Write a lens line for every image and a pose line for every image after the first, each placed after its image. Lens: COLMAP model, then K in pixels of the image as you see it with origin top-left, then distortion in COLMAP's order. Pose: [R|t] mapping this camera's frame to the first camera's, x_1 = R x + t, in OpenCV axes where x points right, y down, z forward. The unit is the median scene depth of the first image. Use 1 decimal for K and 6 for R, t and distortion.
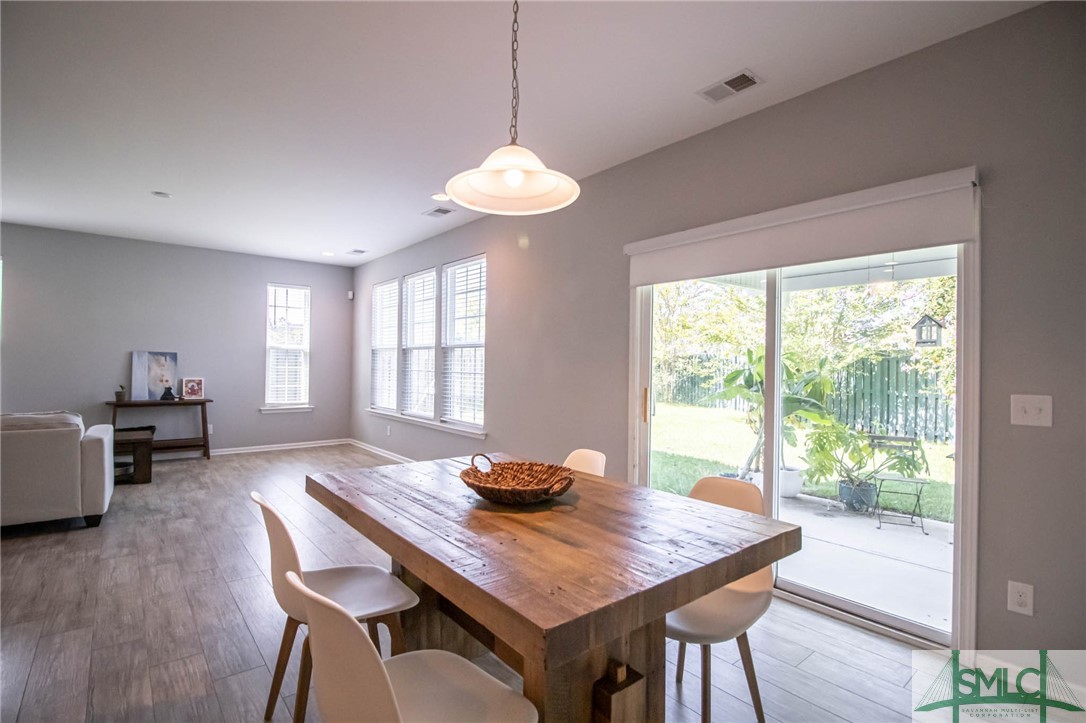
lens RADIAL K [[506.9, 0, 543.2], [0, 506.9, 365.6], [0, 0, 1]] dist [-0.011126, -0.006478]
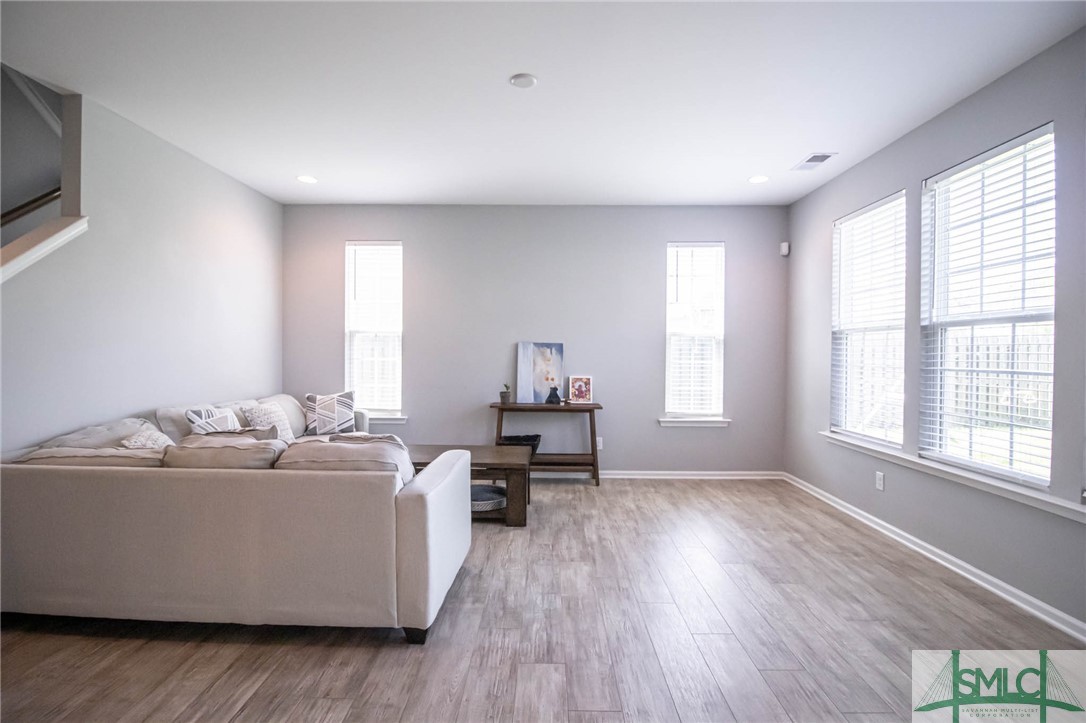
lens RADIAL K [[506.9, 0, 537.6], [0, 506.9, 356.4], [0, 0, 1]] dist [-0.011126, -0.006478]
pose [[0.753837, -0.004980, -0.657043, -0.238503], [0.004901, 0.999986, -0.001957, -0.003978], [0.657043, -0.001745, 0.753851, 0.377470]]
